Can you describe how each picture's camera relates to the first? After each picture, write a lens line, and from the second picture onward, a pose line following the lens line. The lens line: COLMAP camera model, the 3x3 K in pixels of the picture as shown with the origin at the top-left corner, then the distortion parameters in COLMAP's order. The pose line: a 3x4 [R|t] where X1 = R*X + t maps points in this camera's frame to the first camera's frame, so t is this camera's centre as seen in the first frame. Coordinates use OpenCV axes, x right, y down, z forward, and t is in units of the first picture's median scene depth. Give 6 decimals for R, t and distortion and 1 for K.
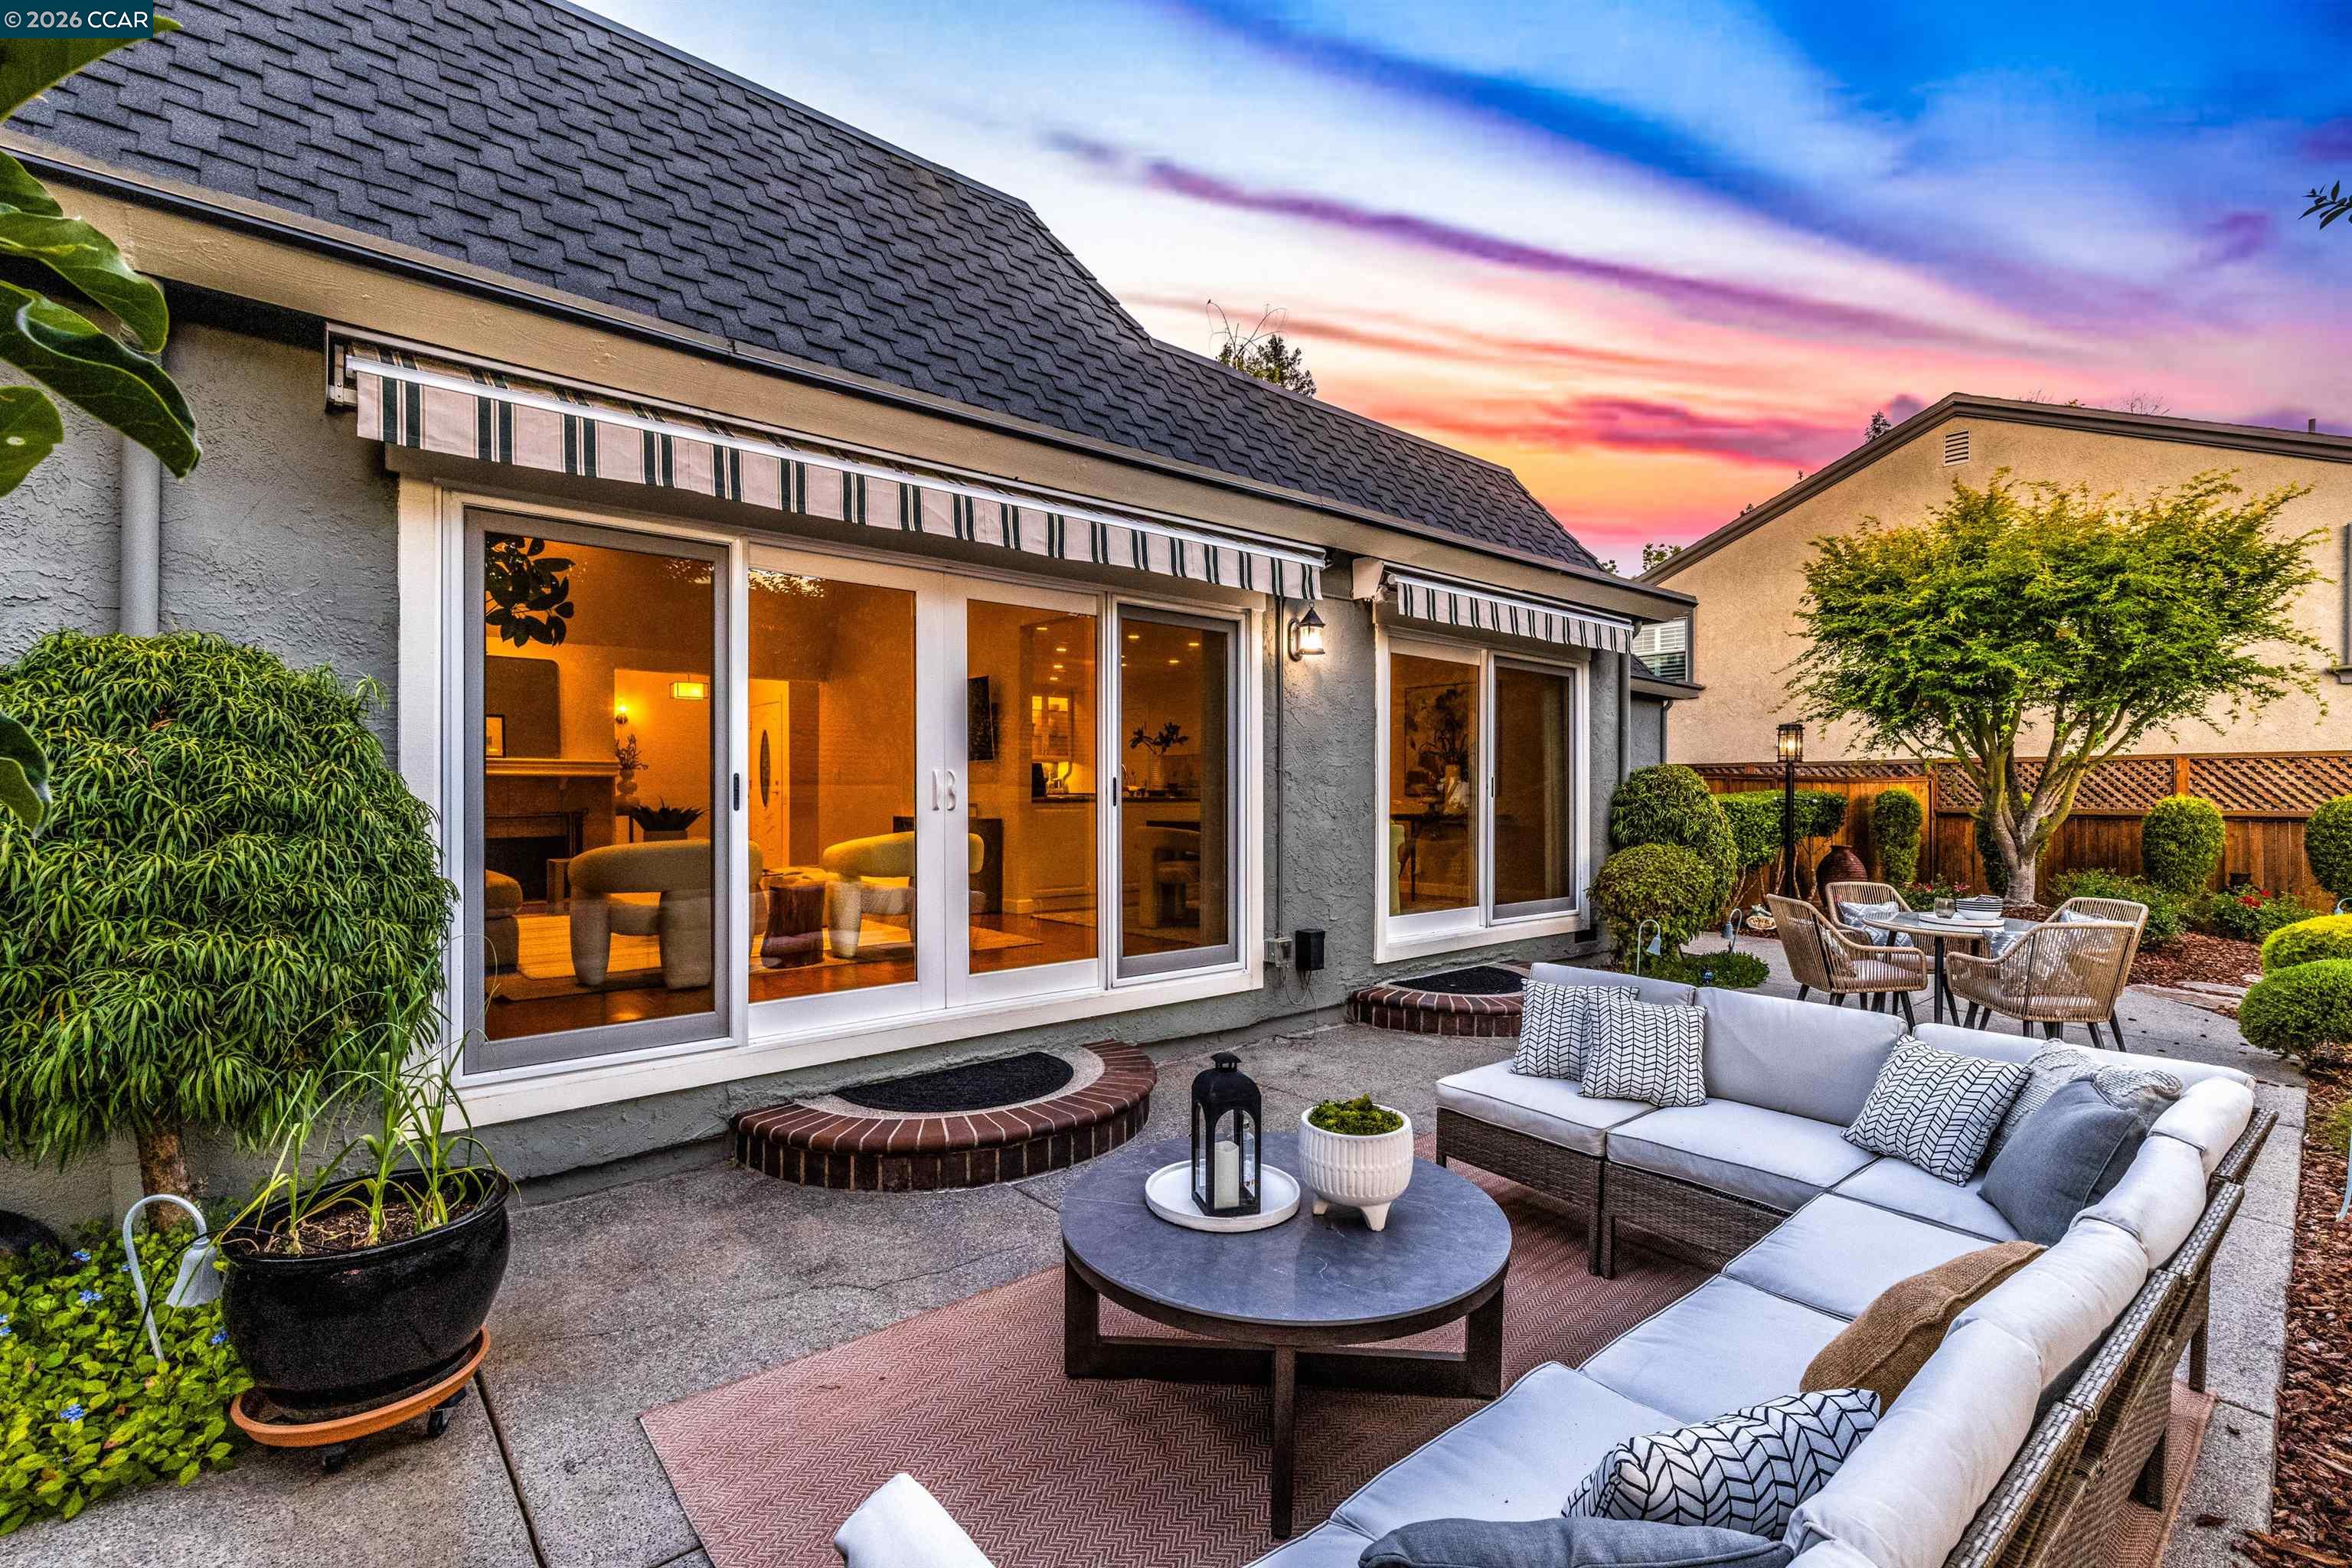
lens RADIAL K [[1053.2, 0, 1207.8], [0, 1053.2, 788.7], [0, 0, 1]] dist [0.008186, 0.000526]
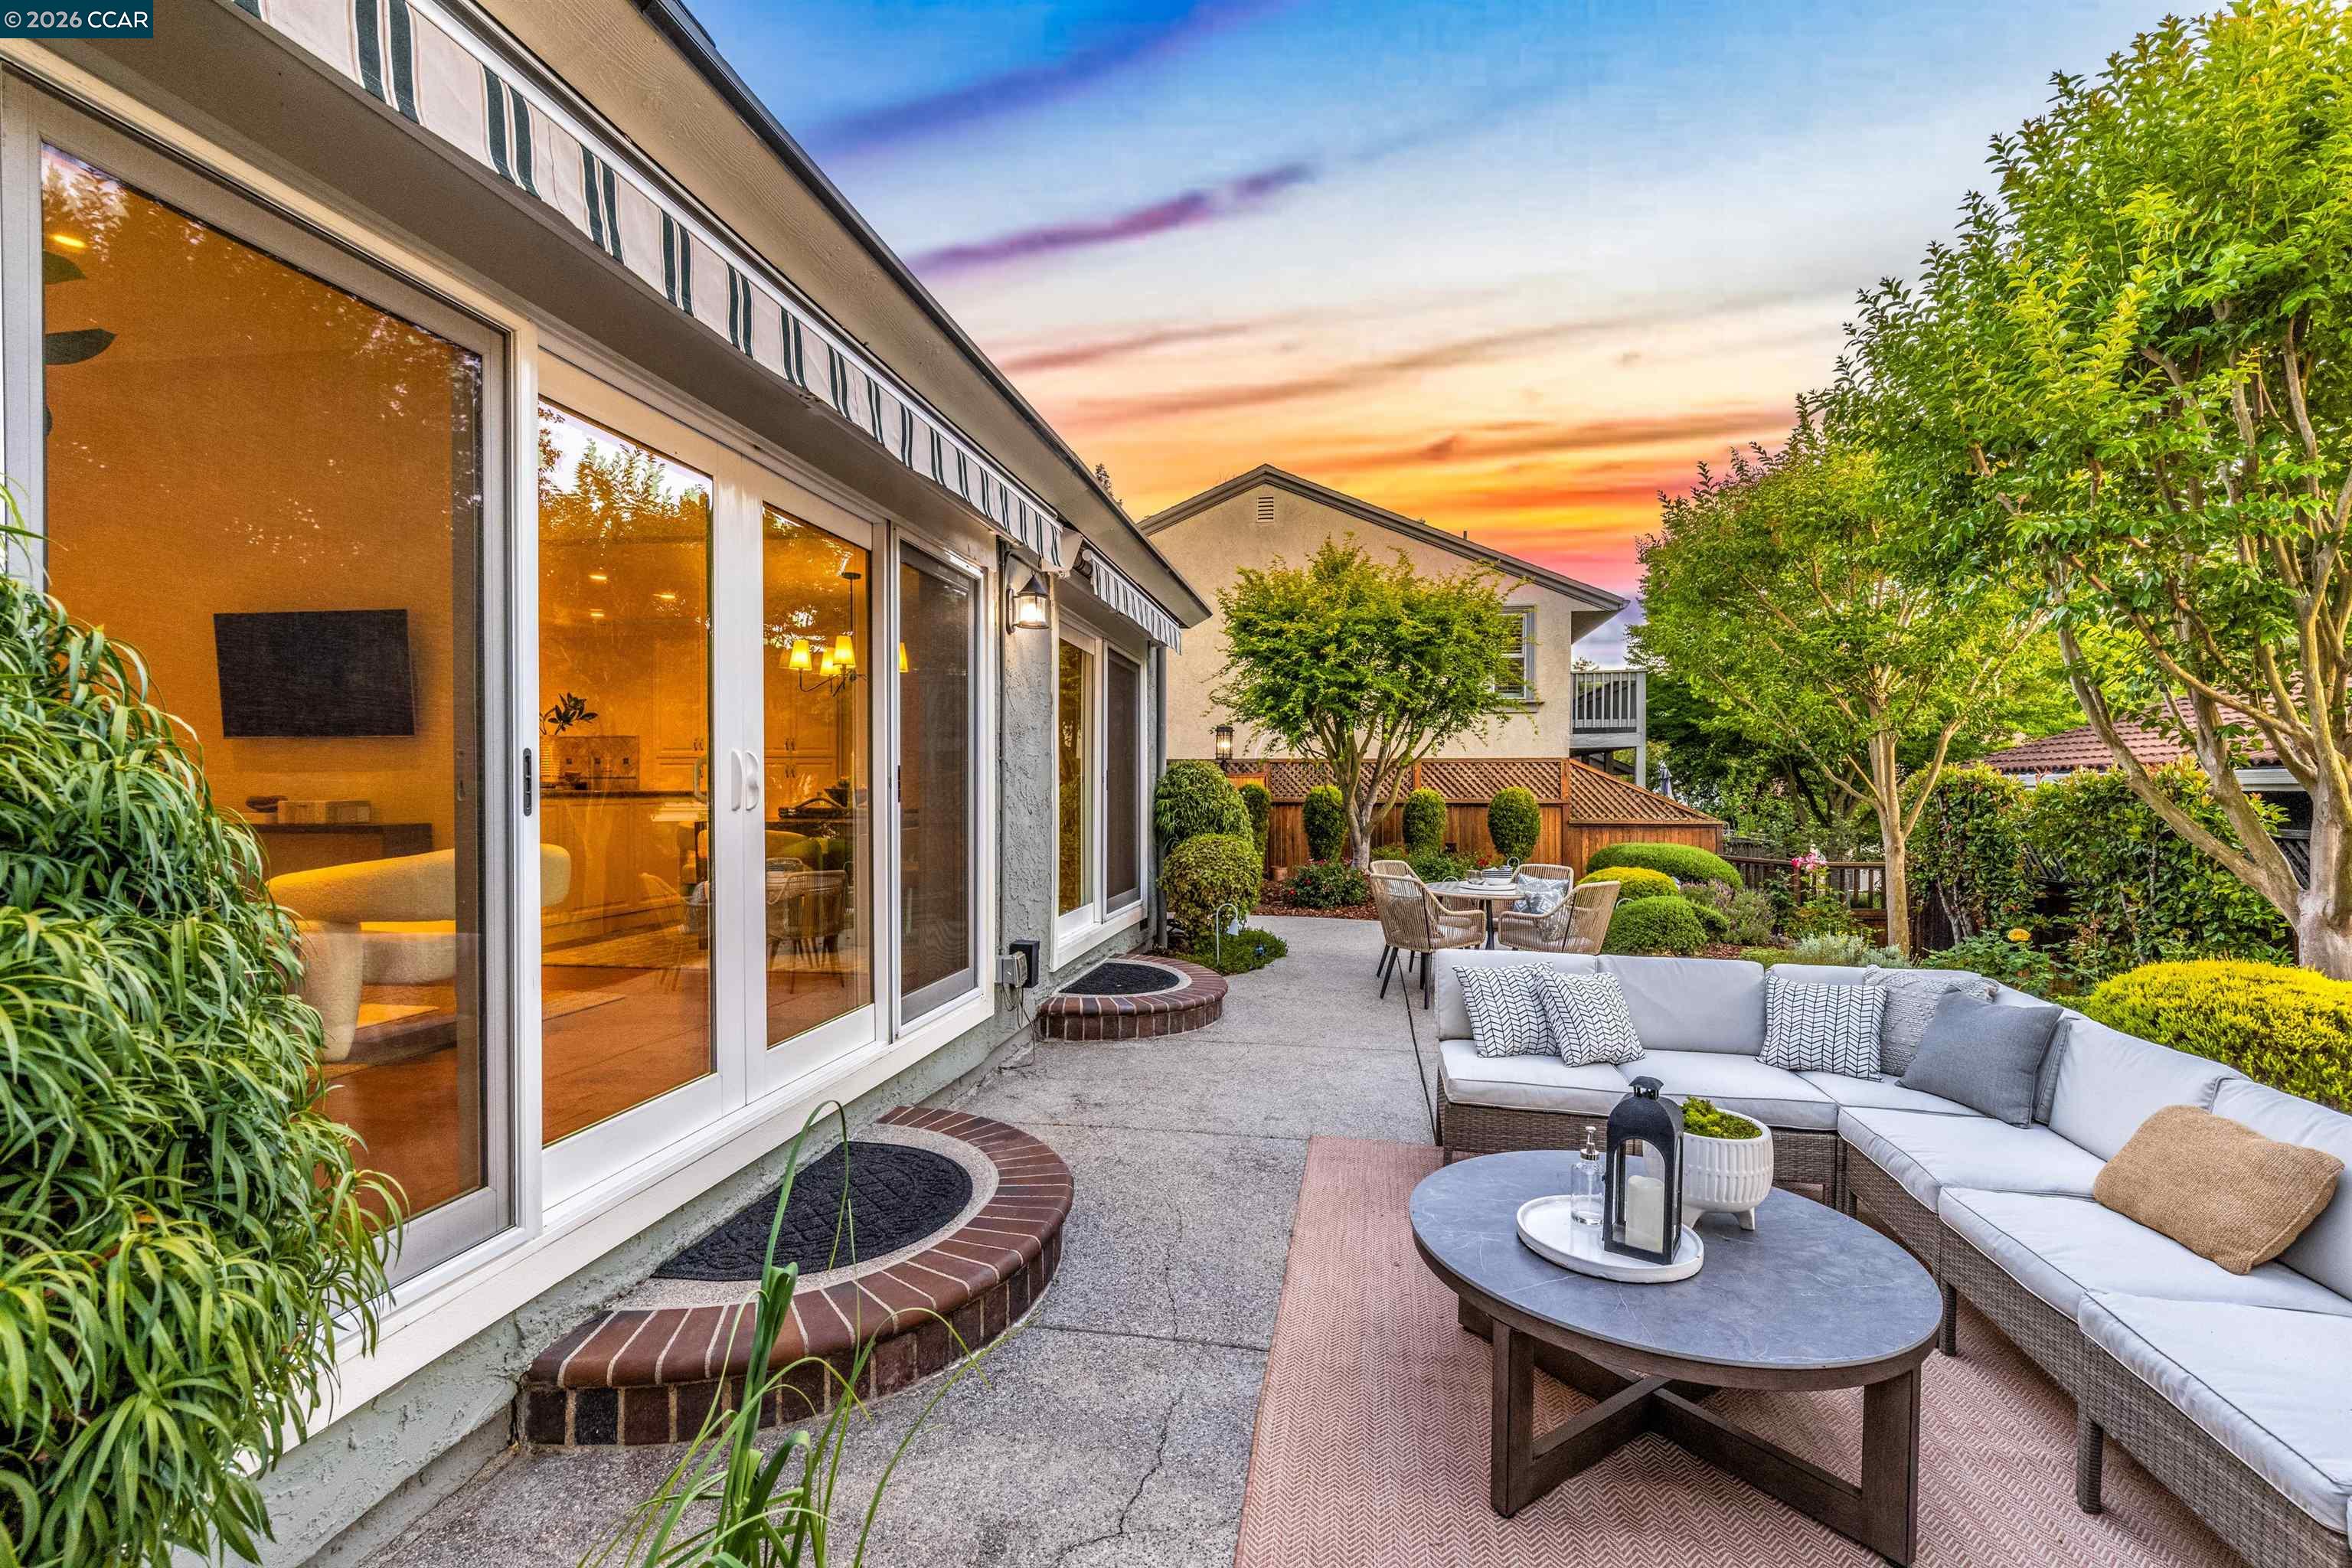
lens RADIAL K [[1053.2, 0, 1207.8], [0, 1053.2, 788.7], [0, 0, 1]] dist [0.008186, 0.000526]
pose [[0.769920, -0.000765, 0.638140, -0.388281], [-0.003388, 0.999980, 0.005287, 0.001529], [-0.638132, -0.006232, 0.769902, 0.253838]]
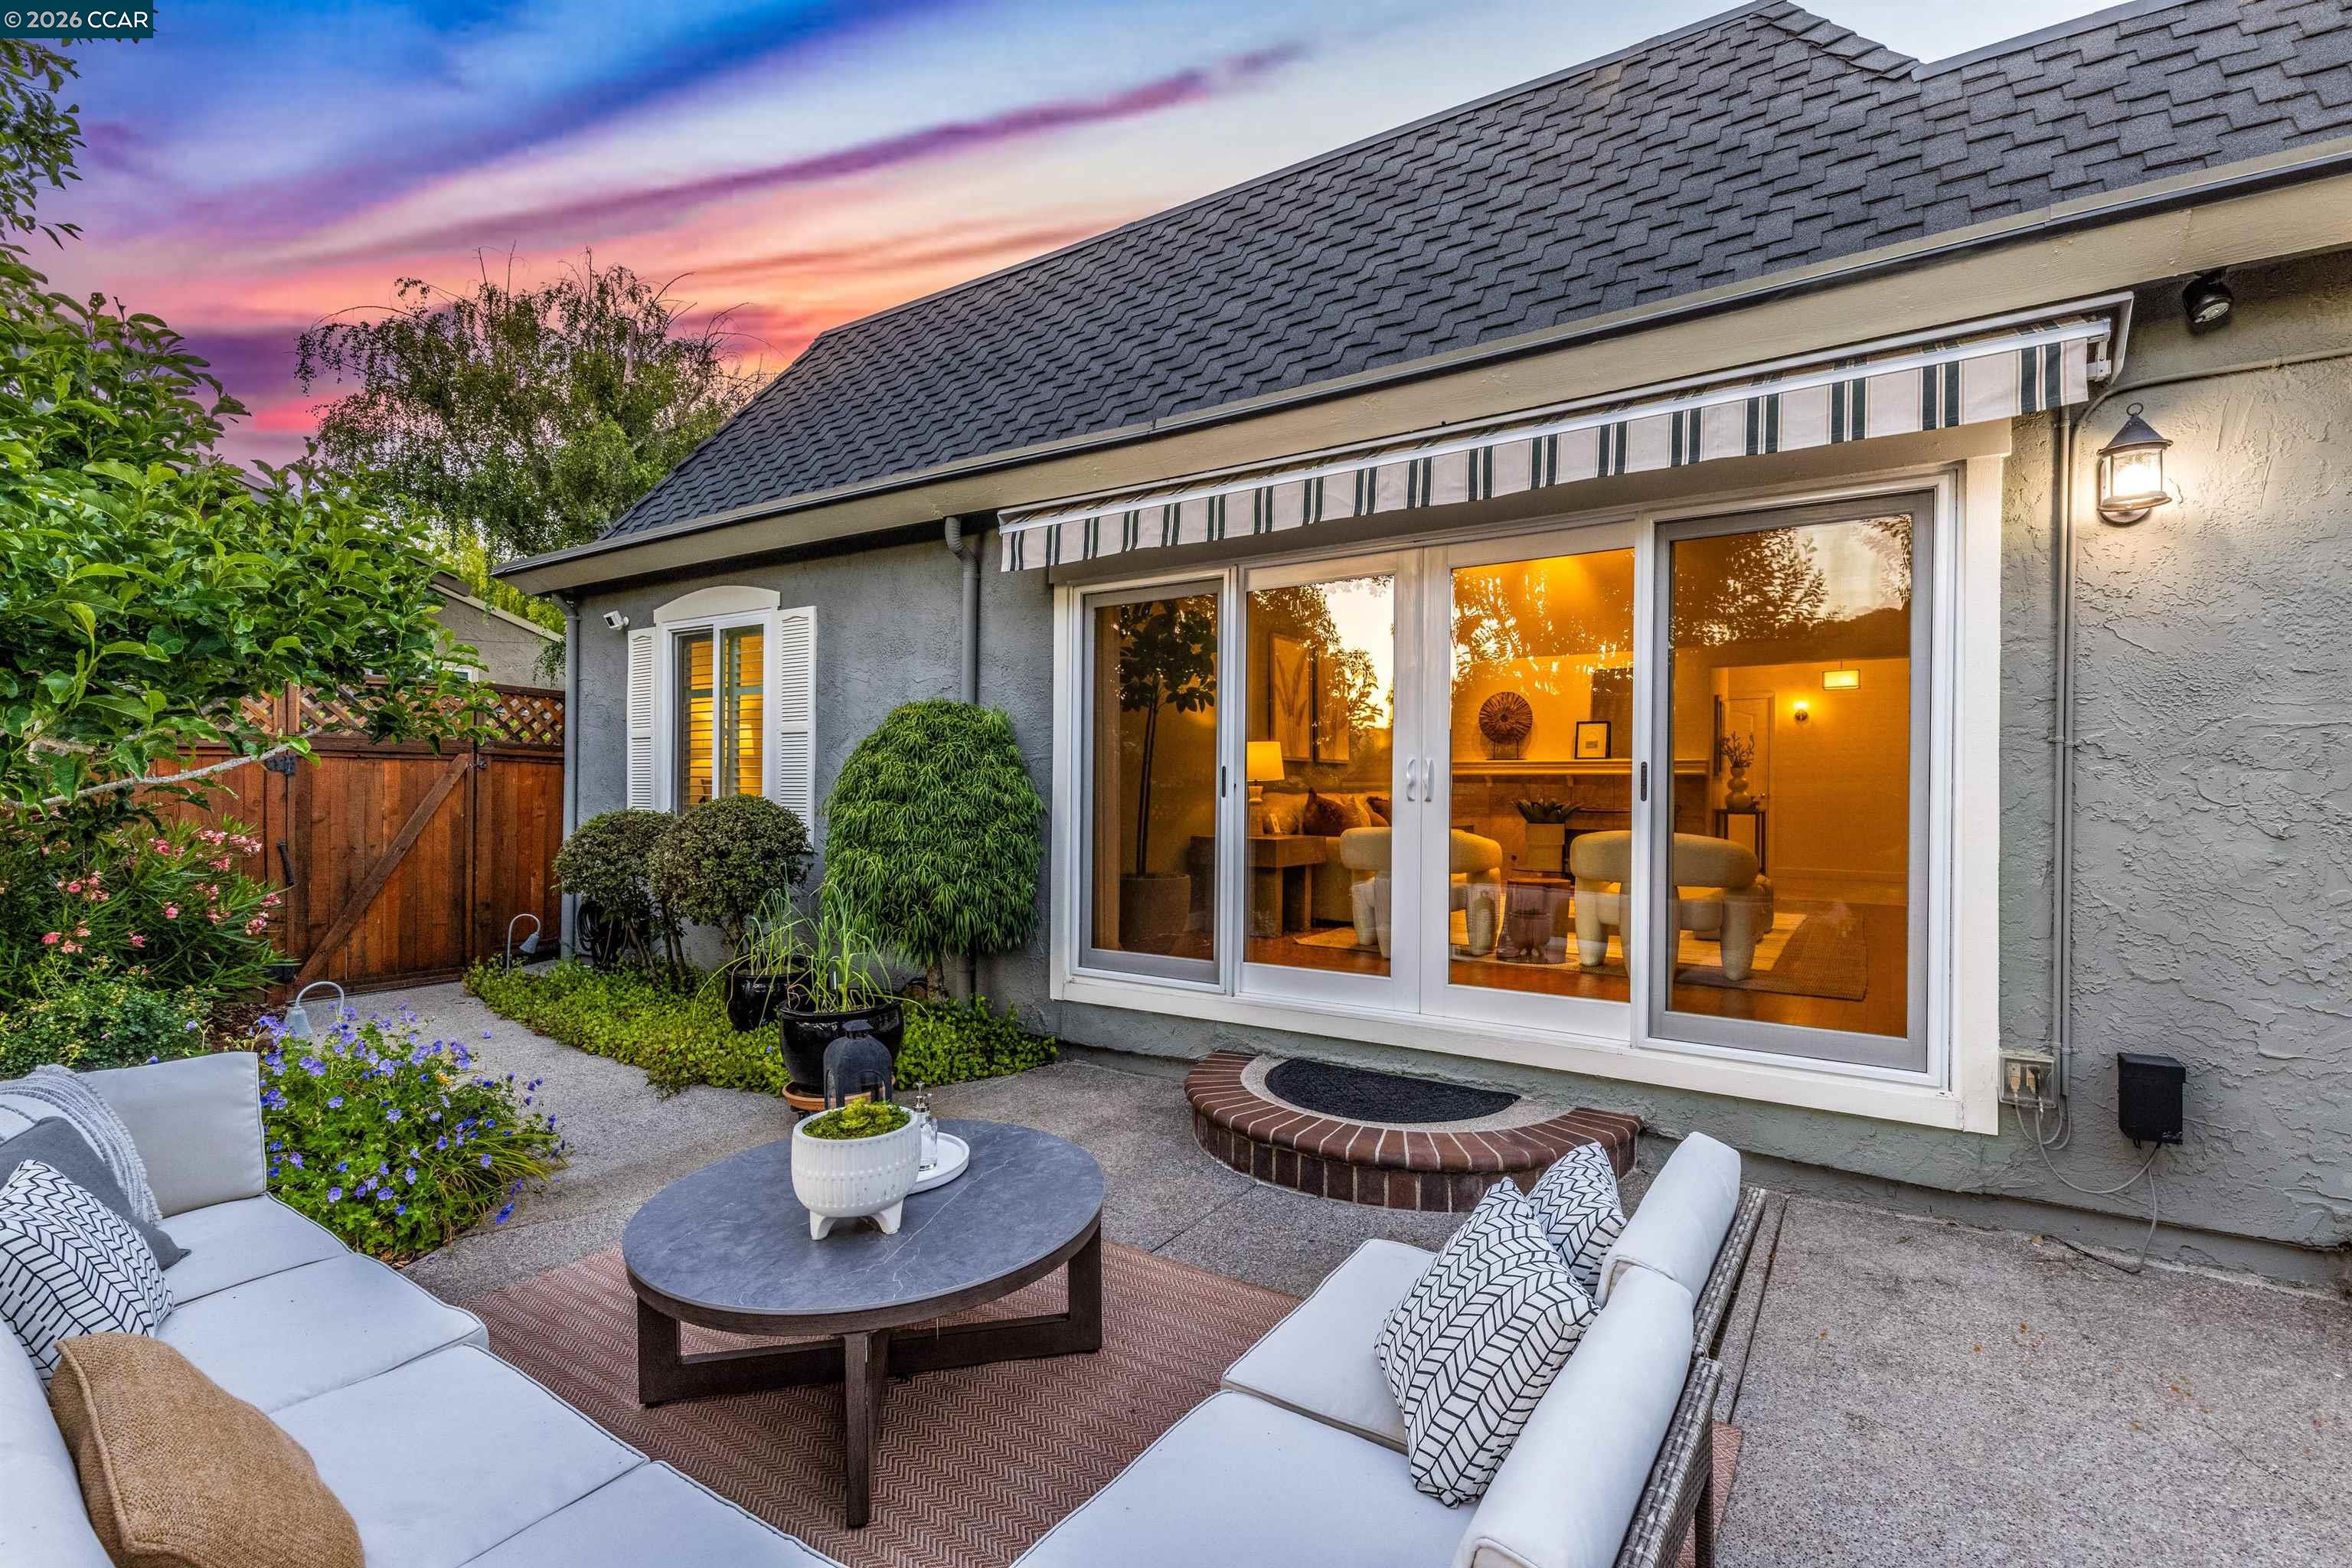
lens RADIAL K [[1064.7, 0, 1207.1], [0, 1064.7, 795.8], [0, 0, 1]] dist [0.002902, 0.002042]
pose [[0.261820, 0.004962, -0.965104, 0.526406], [-0.002529, 0.999987, 0.004455, 0.009921], [0.965113, 0.001275, 0.261829, 0.491118]]
